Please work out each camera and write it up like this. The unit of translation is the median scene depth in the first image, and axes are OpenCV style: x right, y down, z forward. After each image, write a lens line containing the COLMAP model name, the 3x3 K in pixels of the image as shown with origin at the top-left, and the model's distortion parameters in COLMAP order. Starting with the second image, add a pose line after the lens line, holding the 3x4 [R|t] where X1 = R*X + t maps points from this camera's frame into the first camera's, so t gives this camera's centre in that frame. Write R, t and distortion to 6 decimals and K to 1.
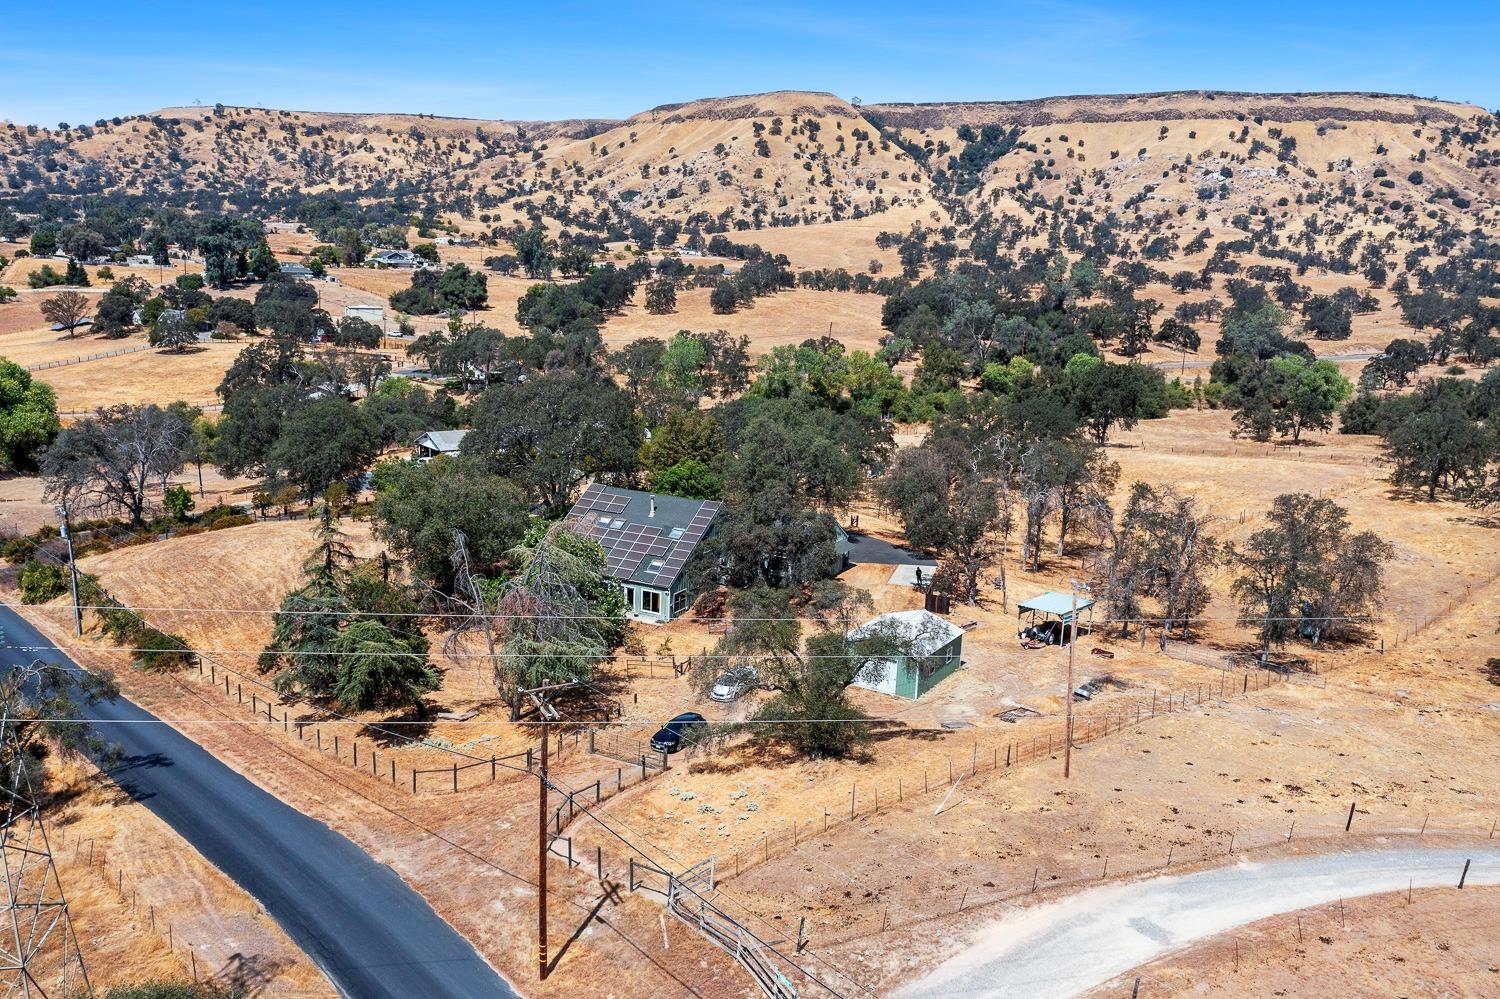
lens RADIAL K [[1179.8, 0, 748.7], [0, 1179.8, 495.7], [0, 0, 1]] dist [-0.003515, 0.001407]
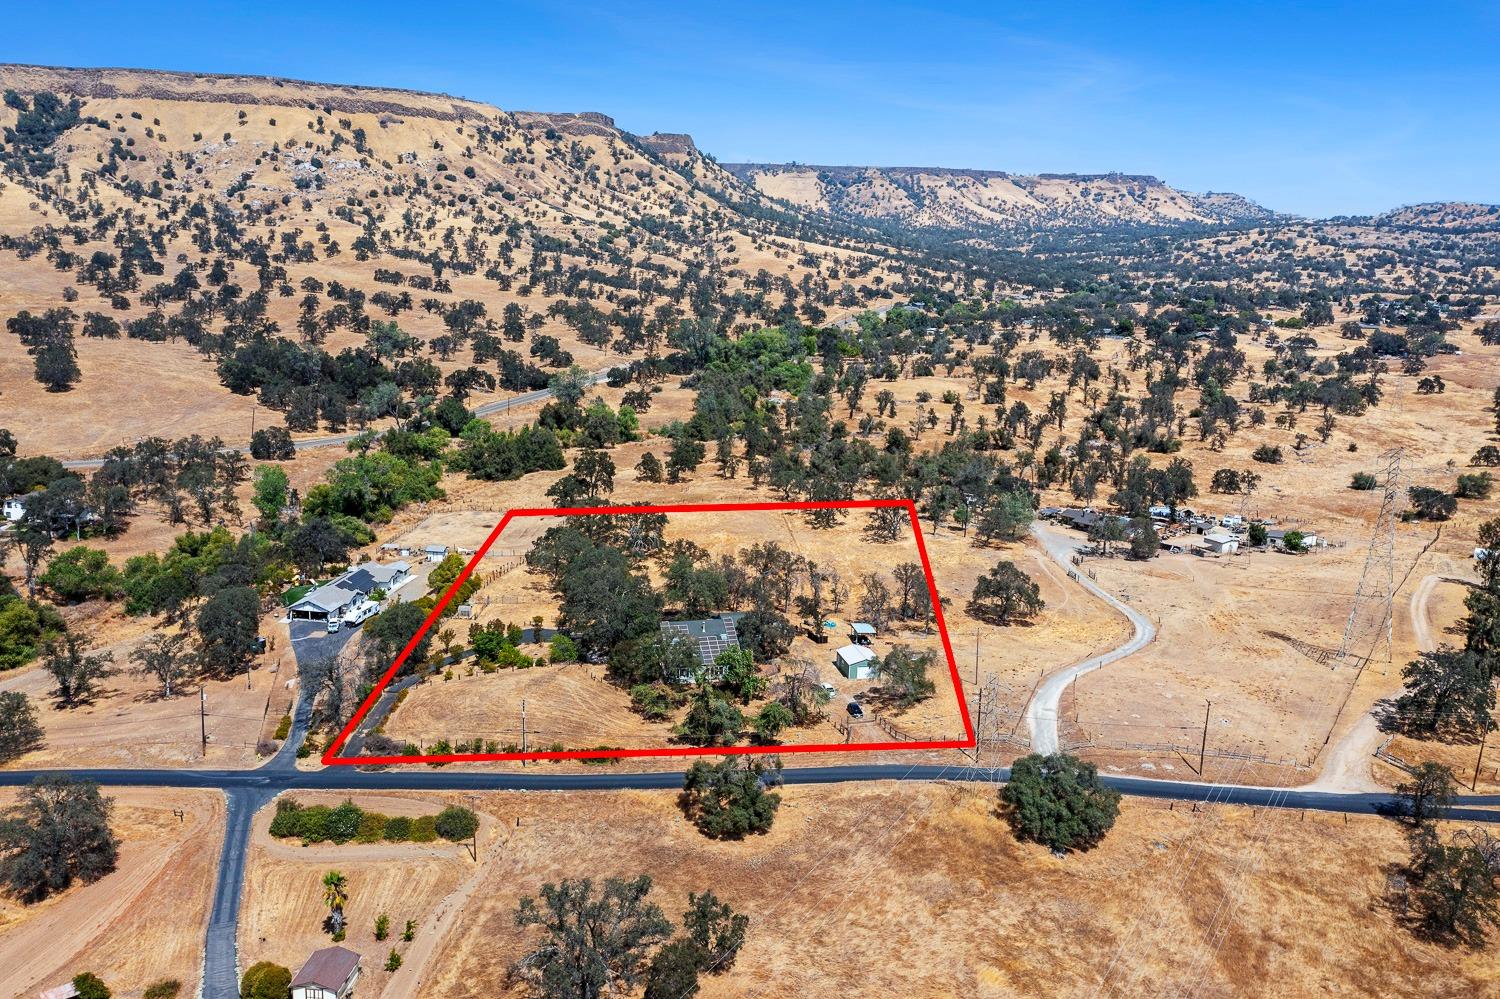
lens RADIAL K [[1179.8, 0, 744.0], [0, 1179.8, 509.0], [0, 0, 1]] dist [-0.003515, 0.001407]
pose [[0.710502, -0.167843, 0.683386, -0.104592], [0.127935, 0.985764, 0.109097, -0.030584], [-0.691968, 0.009915, 0.721860, -0.042103]]
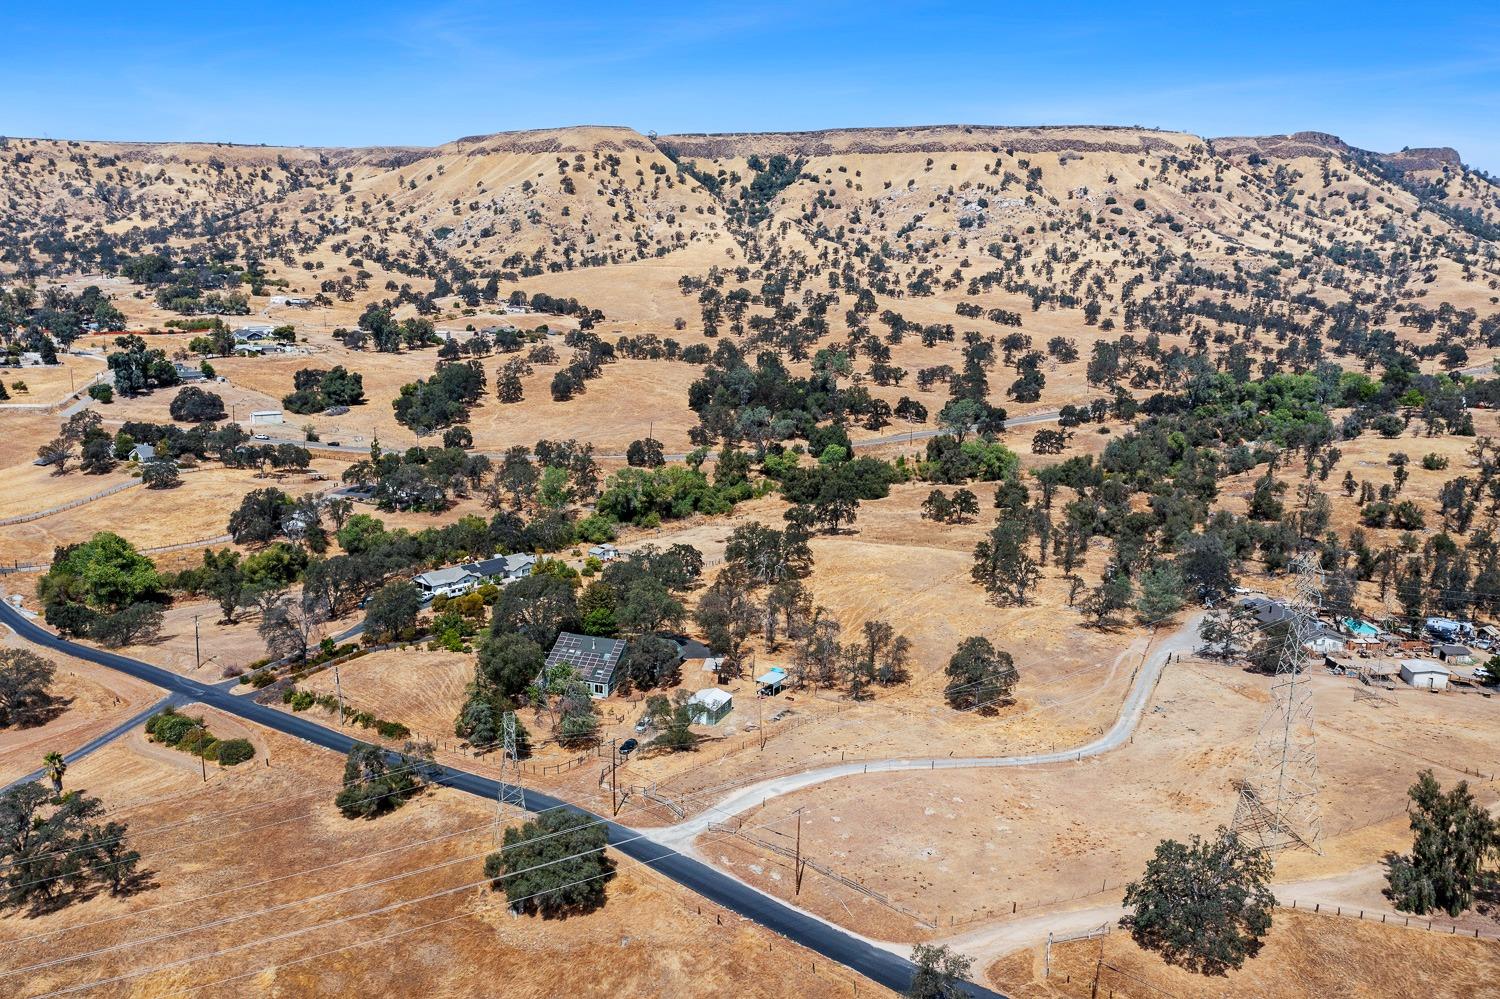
lens RADIAL K [[1179.8, 0, 742.7], [0, 1179.8, 502.7], [0, 0, 1]] dist [-0.003515, 0.001407]
pose [[0.987080, -0.055094, 0.150459, -0.009002], [0.052788, 0.998420, 0.019278, -0.020450], [-0.151283, -0.011087, 0.988428, -0.088399]]
